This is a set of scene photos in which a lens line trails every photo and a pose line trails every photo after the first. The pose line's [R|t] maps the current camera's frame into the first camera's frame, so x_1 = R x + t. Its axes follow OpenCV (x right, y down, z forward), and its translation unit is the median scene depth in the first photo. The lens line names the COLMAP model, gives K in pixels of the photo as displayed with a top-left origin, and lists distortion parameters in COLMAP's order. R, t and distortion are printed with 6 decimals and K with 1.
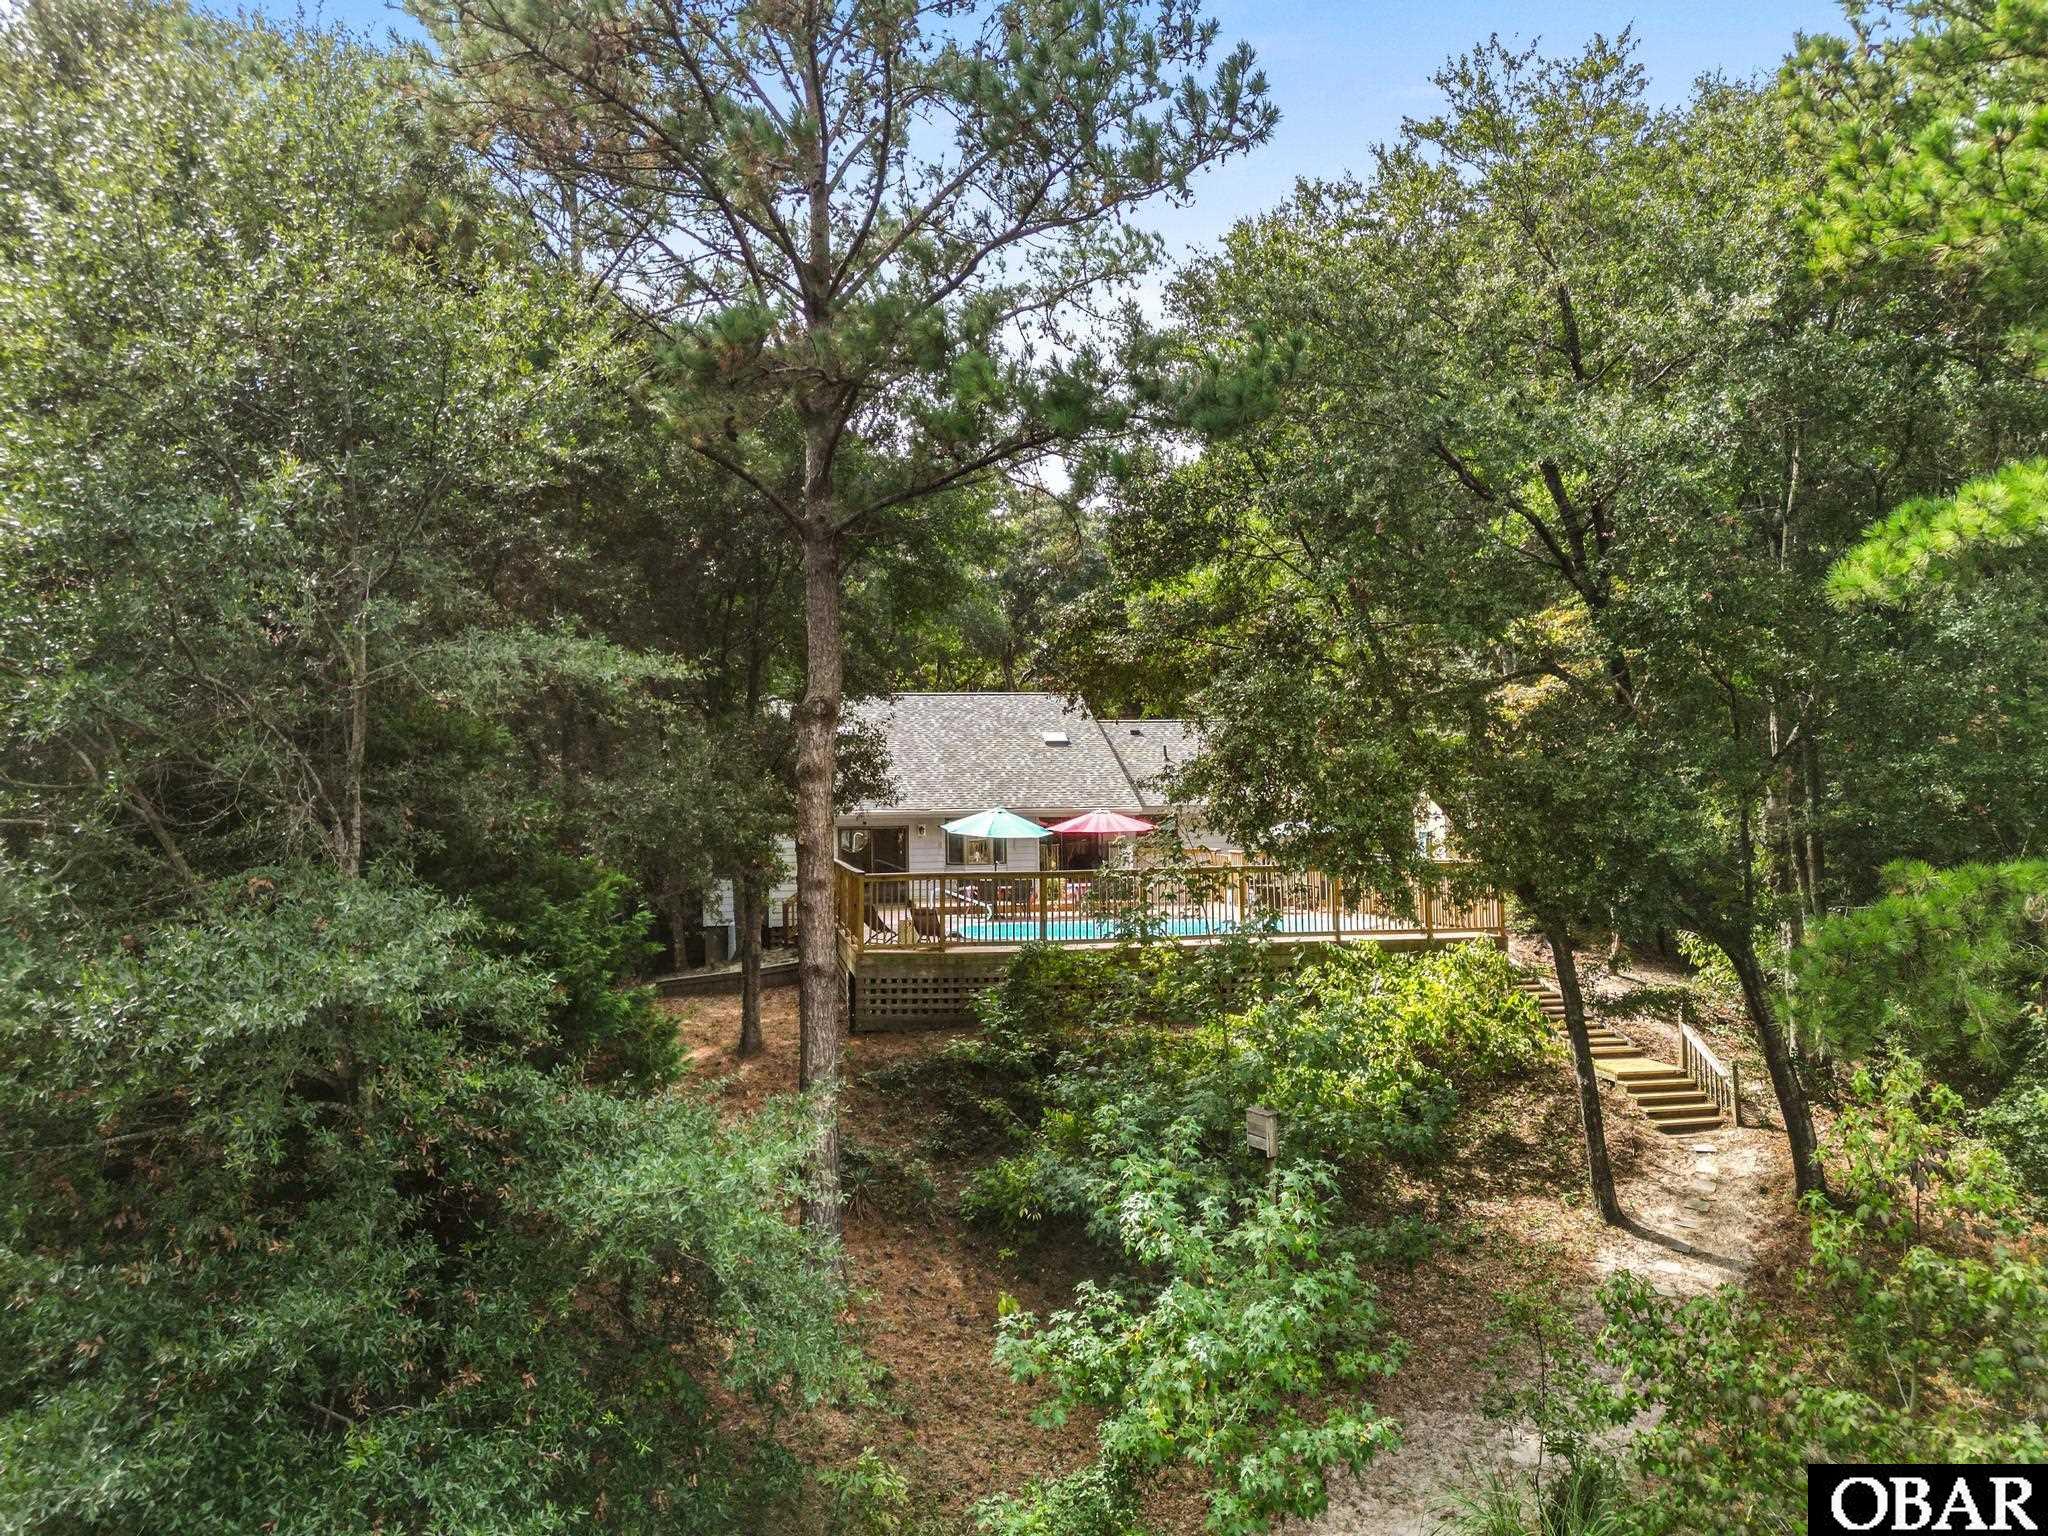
lens RADIAL K [[1438.6, 0, 1024.0], [0, 1438.6, 768.0], [0, 0, 1]] dist [0.068027, -0.063708]
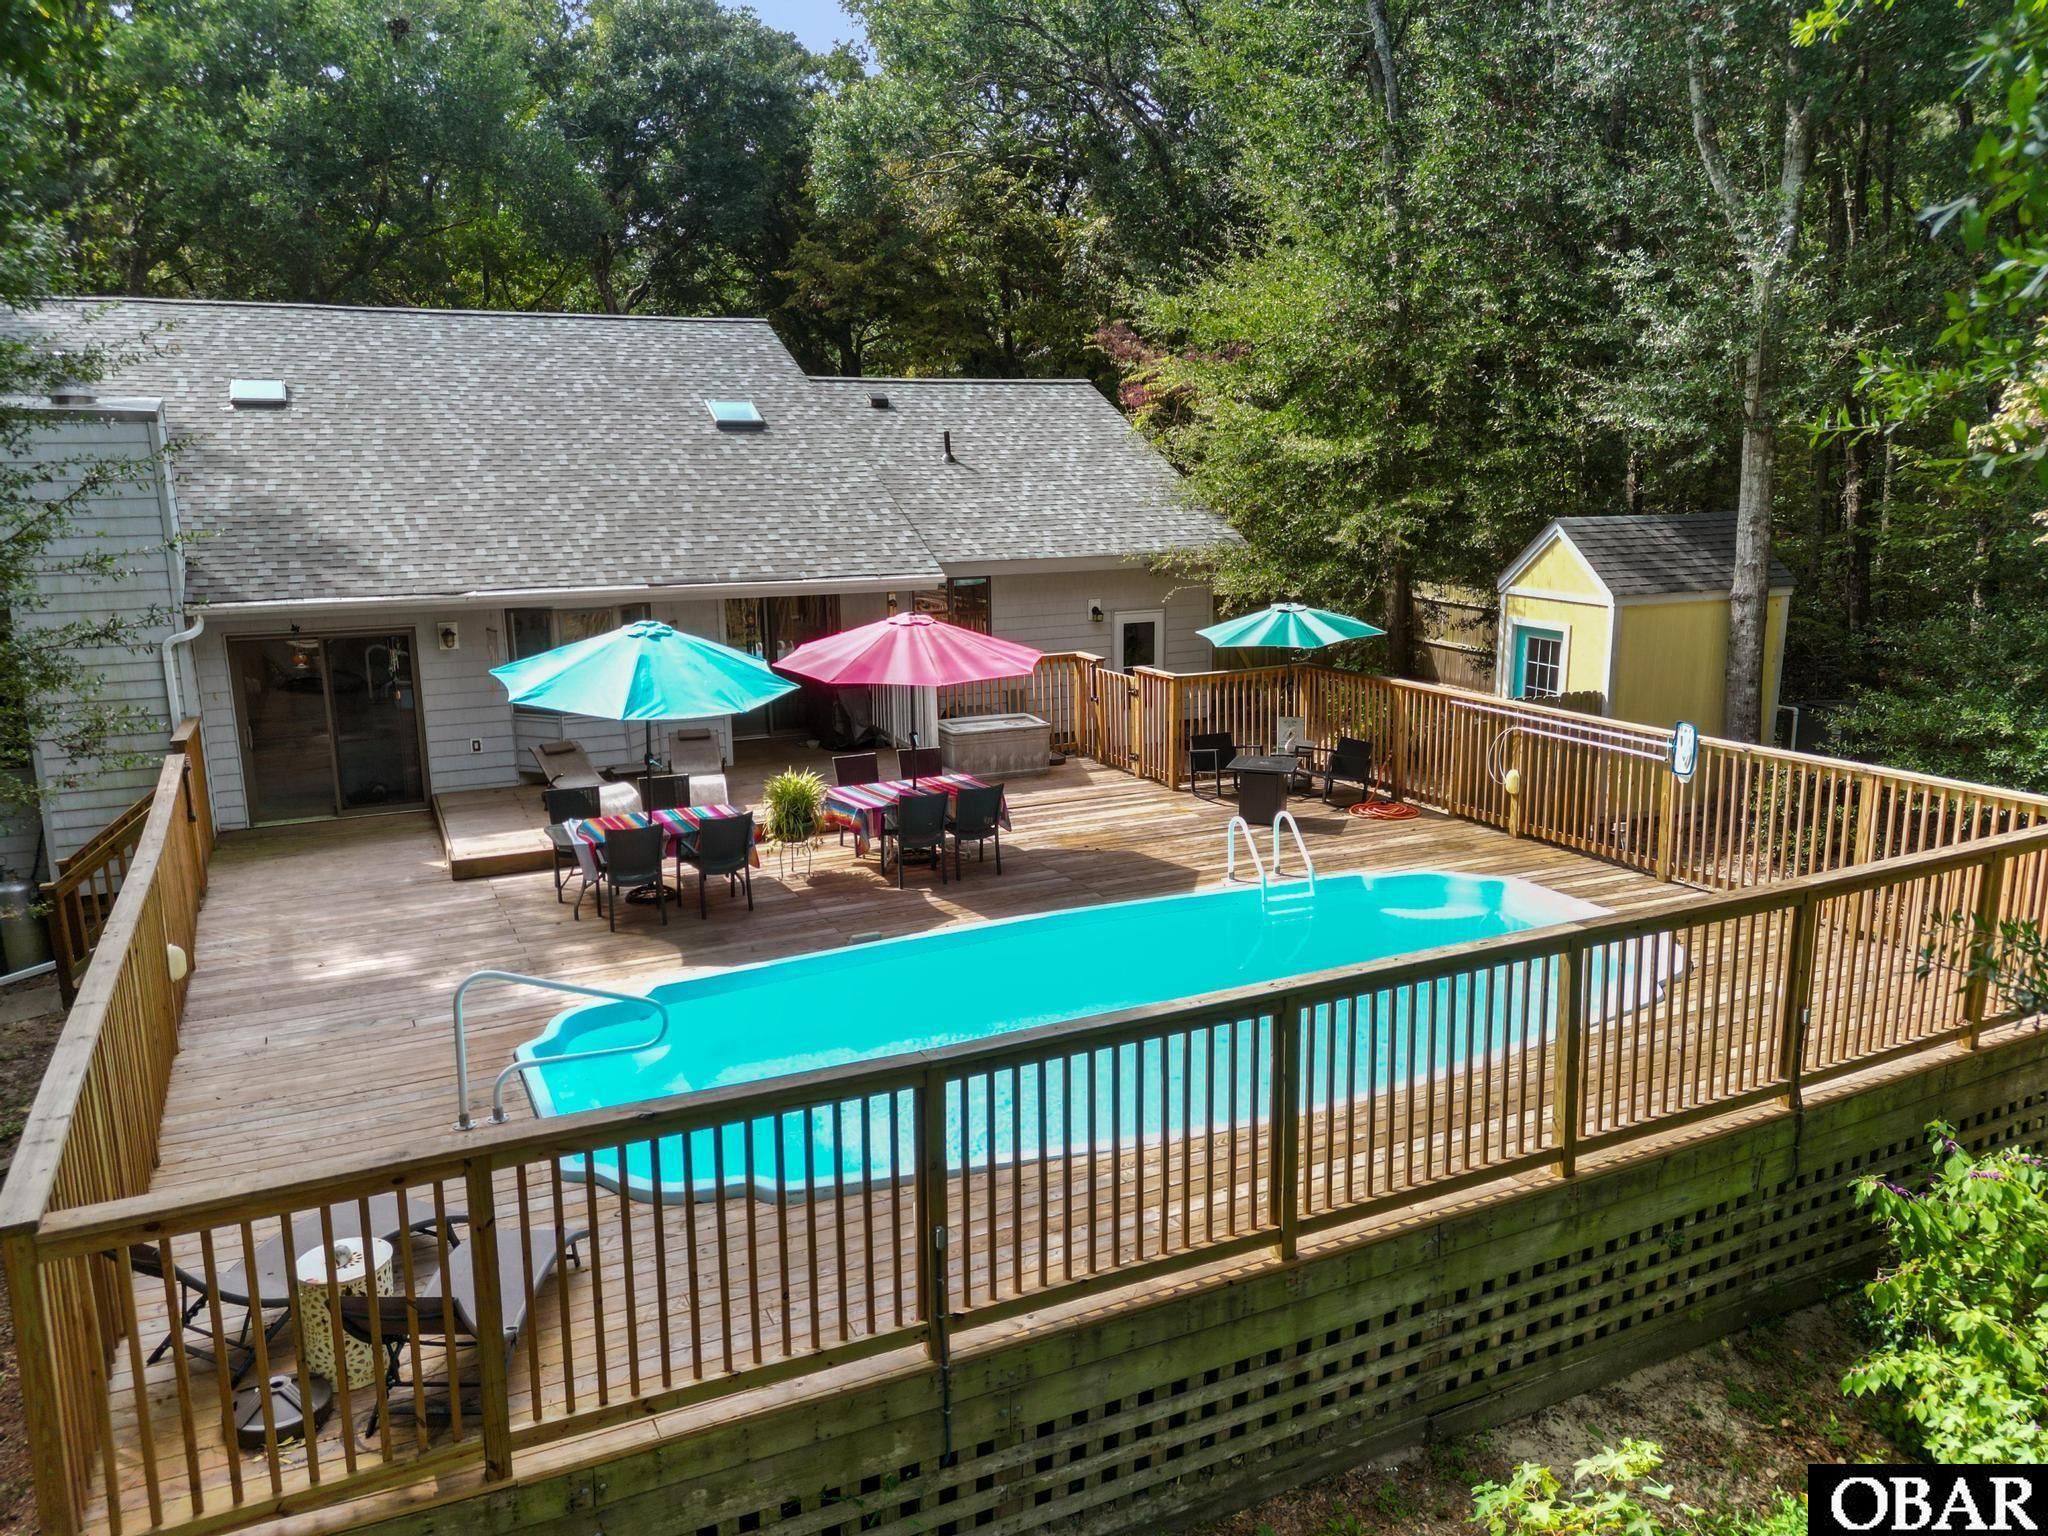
lens RADIAL K [[1438.6, 0, 1024.0], [0, 1438.6, 768.0], [0, 0, 1]] dist [0.068027, -0.063708]
pose [[0.963620, -0.056092, 0.261325, -0.052541], [-0.006450, 0.972566, 0.232539, -0.053630], [-0.267200, -0.225765, 0.936821, 1.373197]]
